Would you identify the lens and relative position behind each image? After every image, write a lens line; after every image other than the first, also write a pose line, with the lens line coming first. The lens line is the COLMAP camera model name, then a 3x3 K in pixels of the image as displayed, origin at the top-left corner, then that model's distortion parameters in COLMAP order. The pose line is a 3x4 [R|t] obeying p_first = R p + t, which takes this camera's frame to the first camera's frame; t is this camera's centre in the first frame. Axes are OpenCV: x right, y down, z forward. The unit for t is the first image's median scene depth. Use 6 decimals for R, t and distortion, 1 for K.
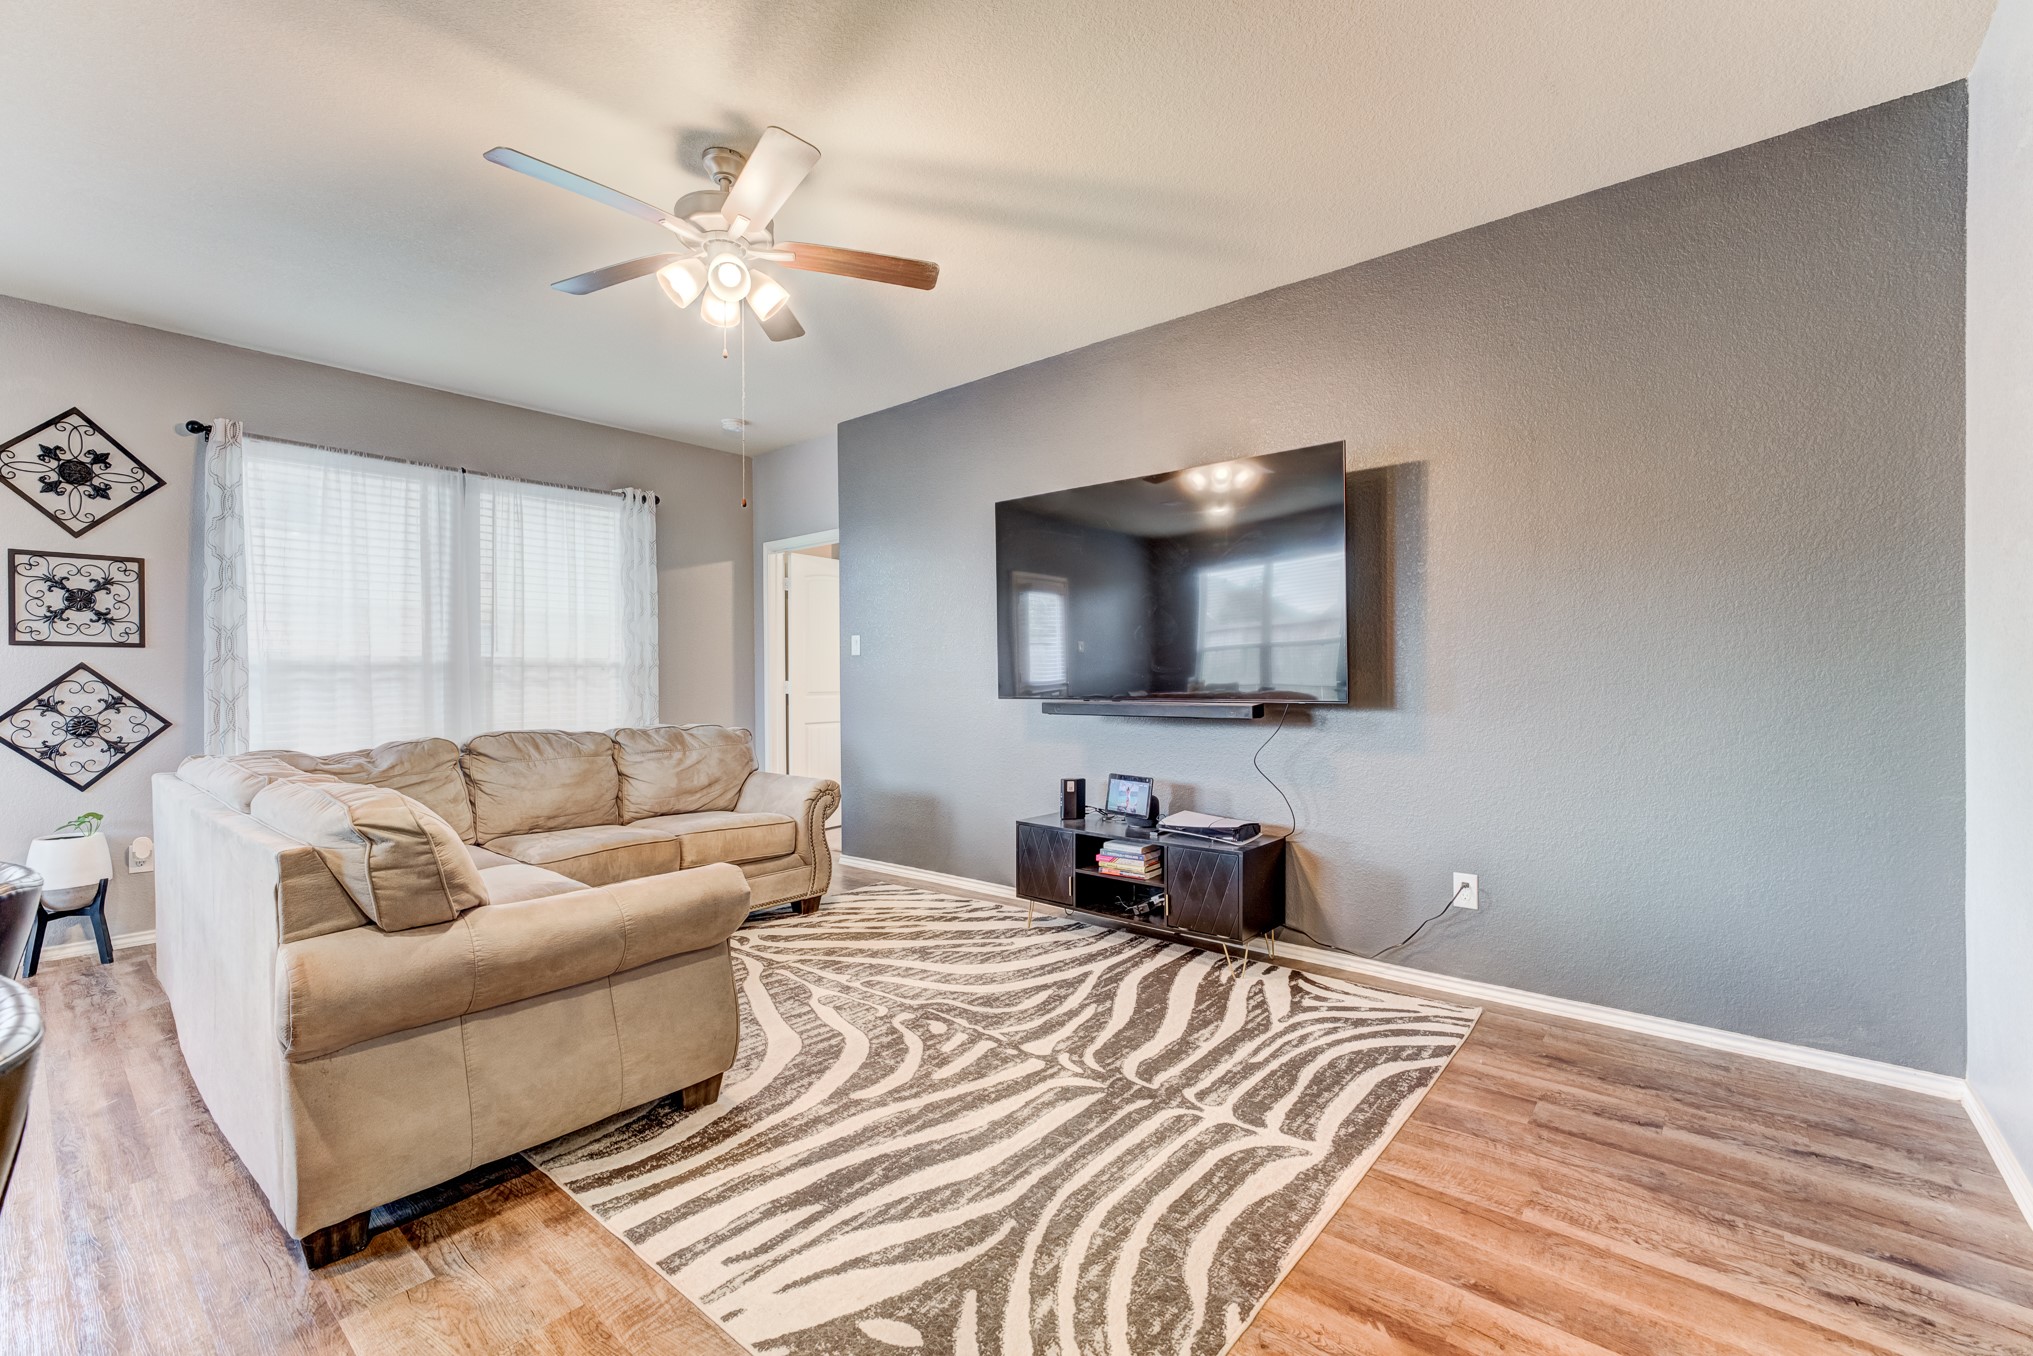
lens RADIAL K [[863.0, 0, 1018.7], [0, 863.0, 679.2], [0, 0, 1]] dist [-0.016671, 0.005212]
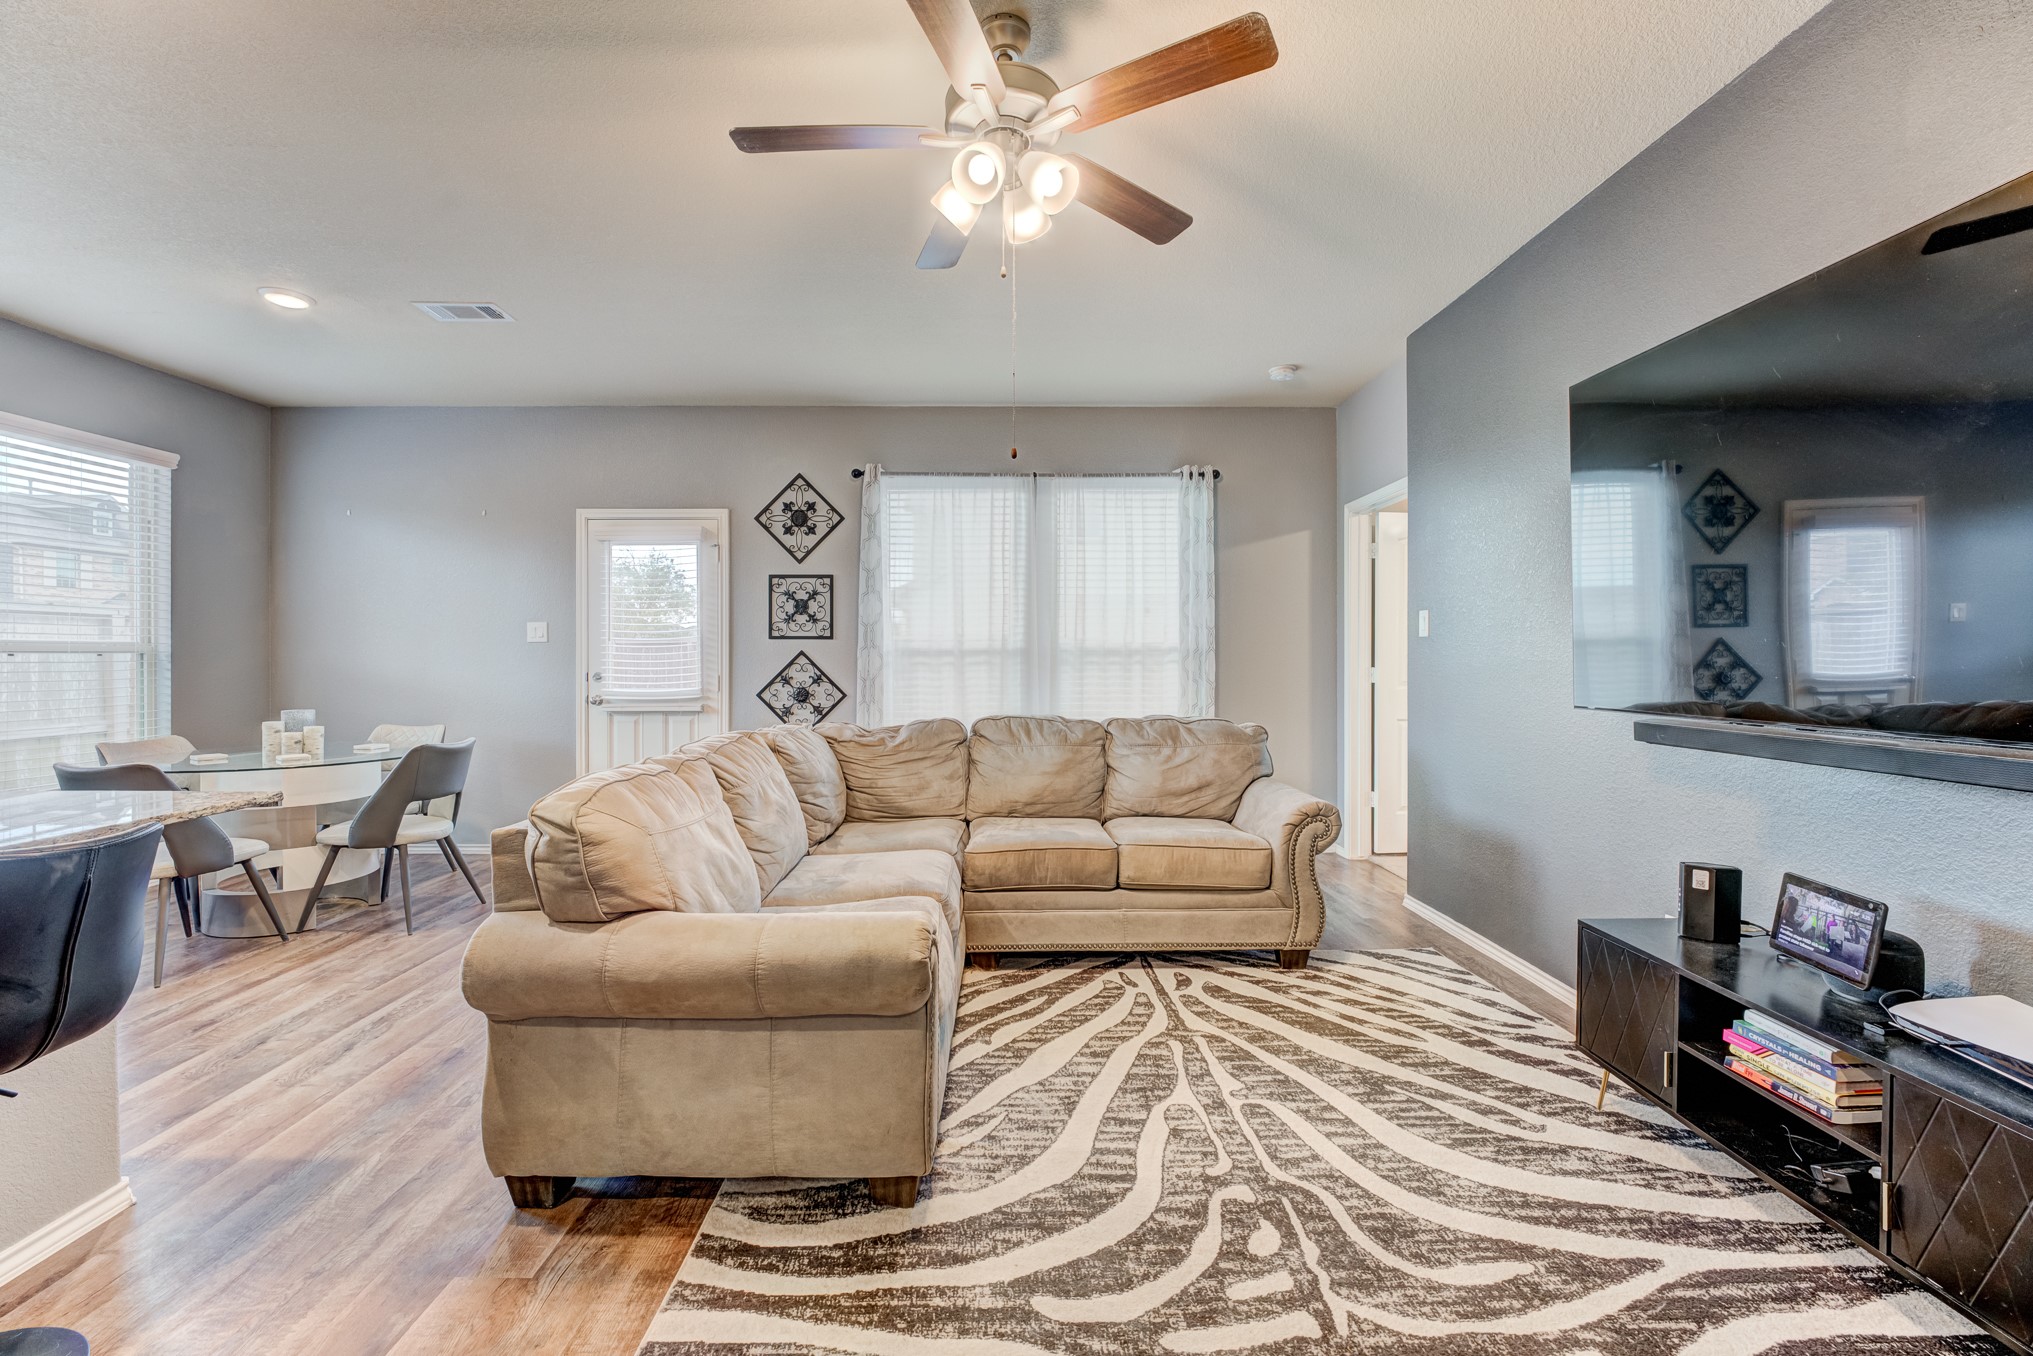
lens RADIAL K [[825.7, 0, 1005.3], [0, 825.7, 657.7], [0, 0, 1]] dist [-0.014172, 0.000462]
pose [[0.646876, 0.007049, -0.762563, 0.182651], [-0.005161, 0.999975, 0.004866, -0.016127], [0.762578, 0.000788, 0.646896, 0.367777]]
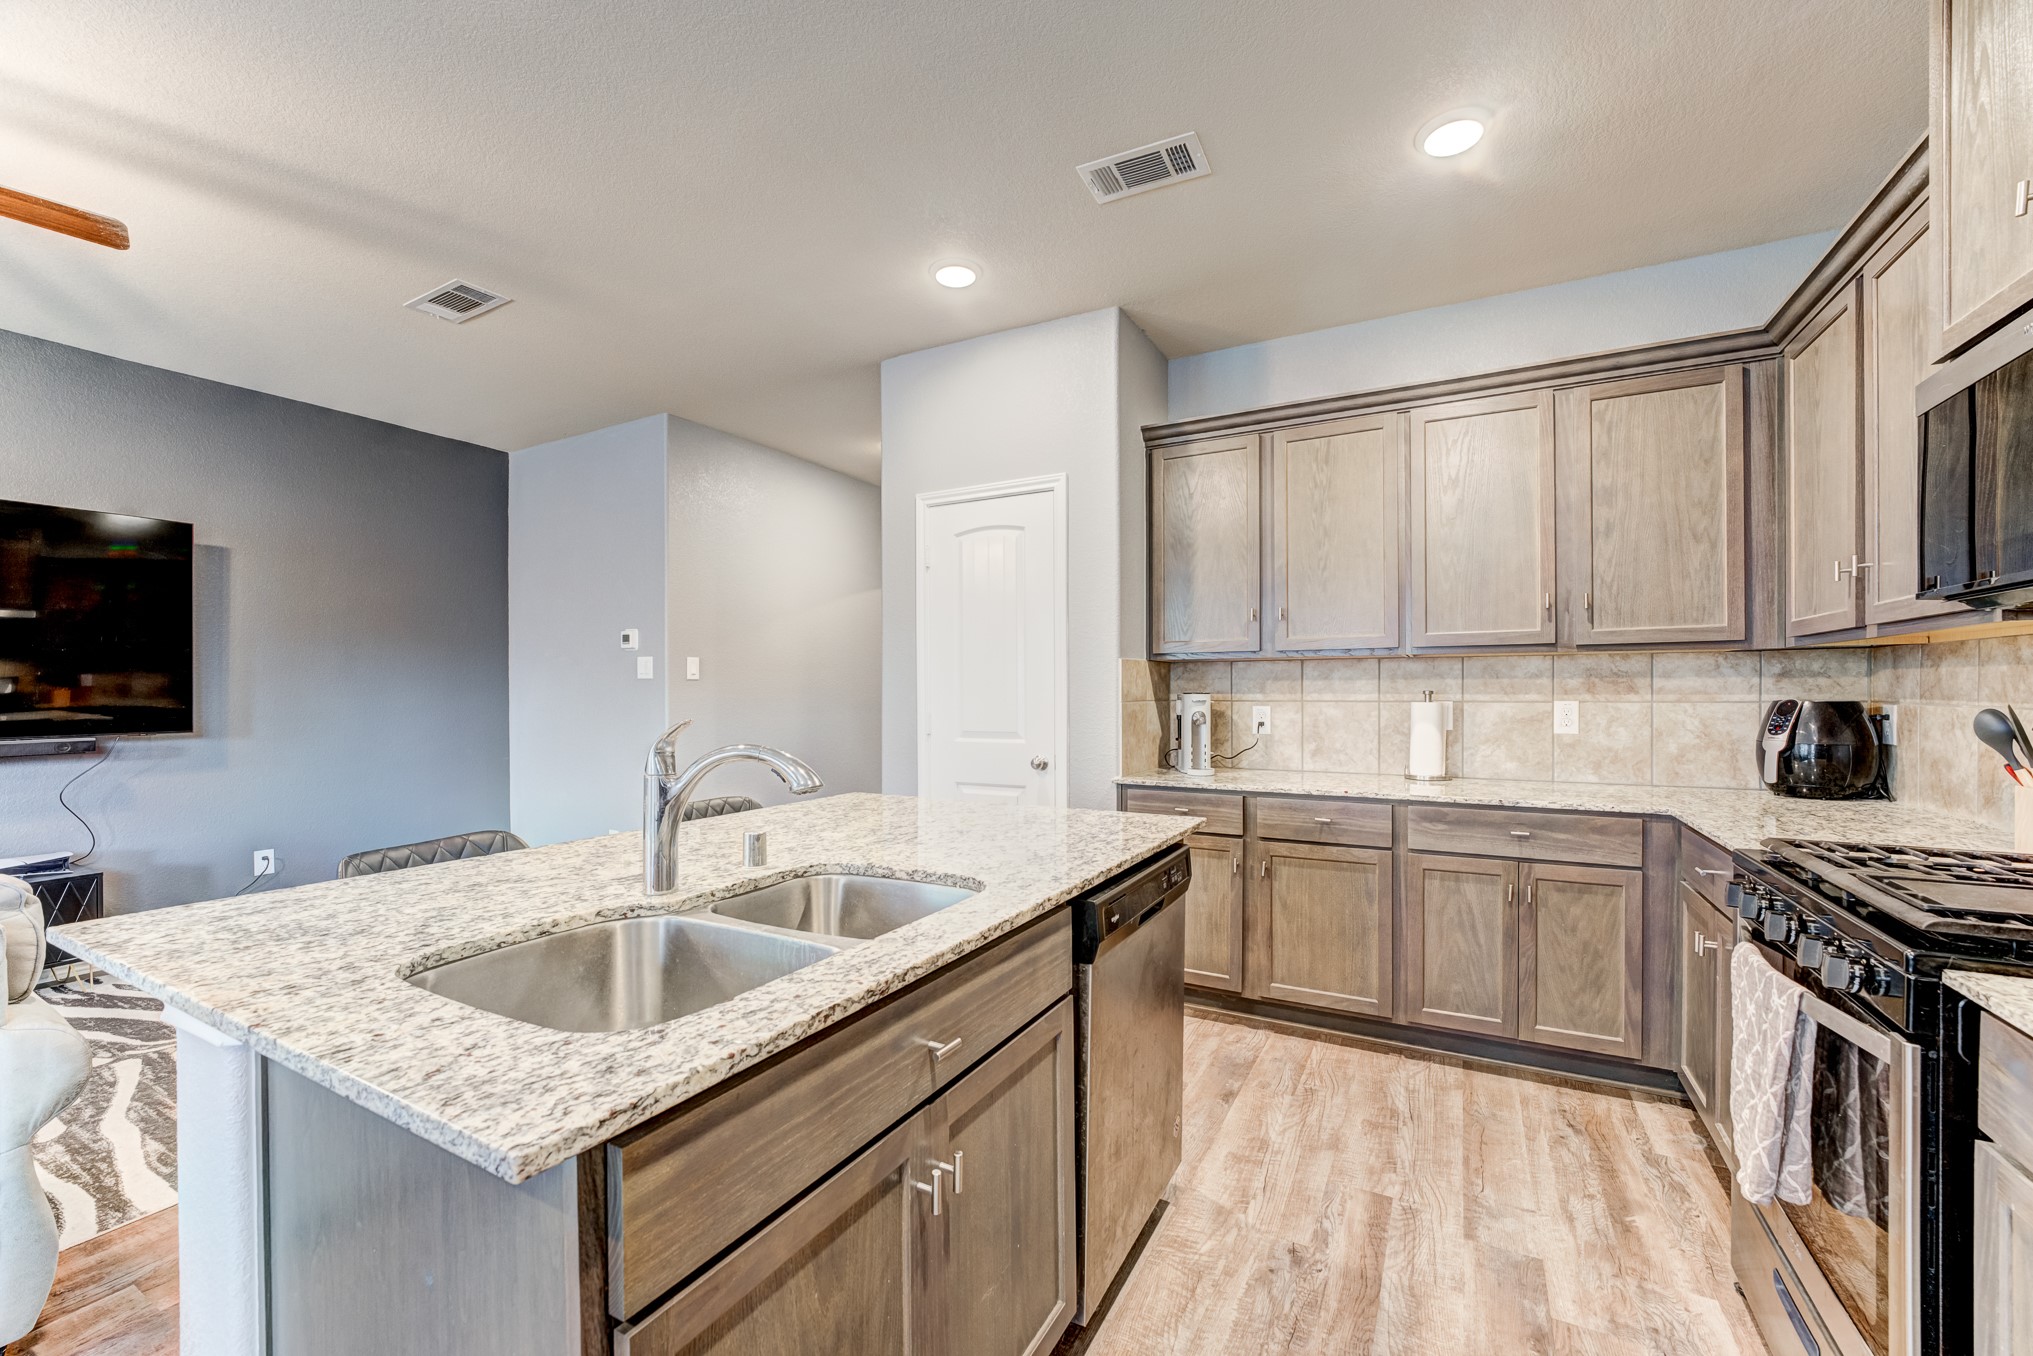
lens RADIAL K [[818.5, 0, 1015.9], [0, 818.5, 694.0], [0, 0, 1]] dist [-0.015330, 0.000281]
pose [[-0.197569, 0.001077, 0.980288, -0.867760], [0.008597, 0.999963, 0.000634, -0.016626], [-0.980251, 0.008553, -0.197571, 0.044861]]
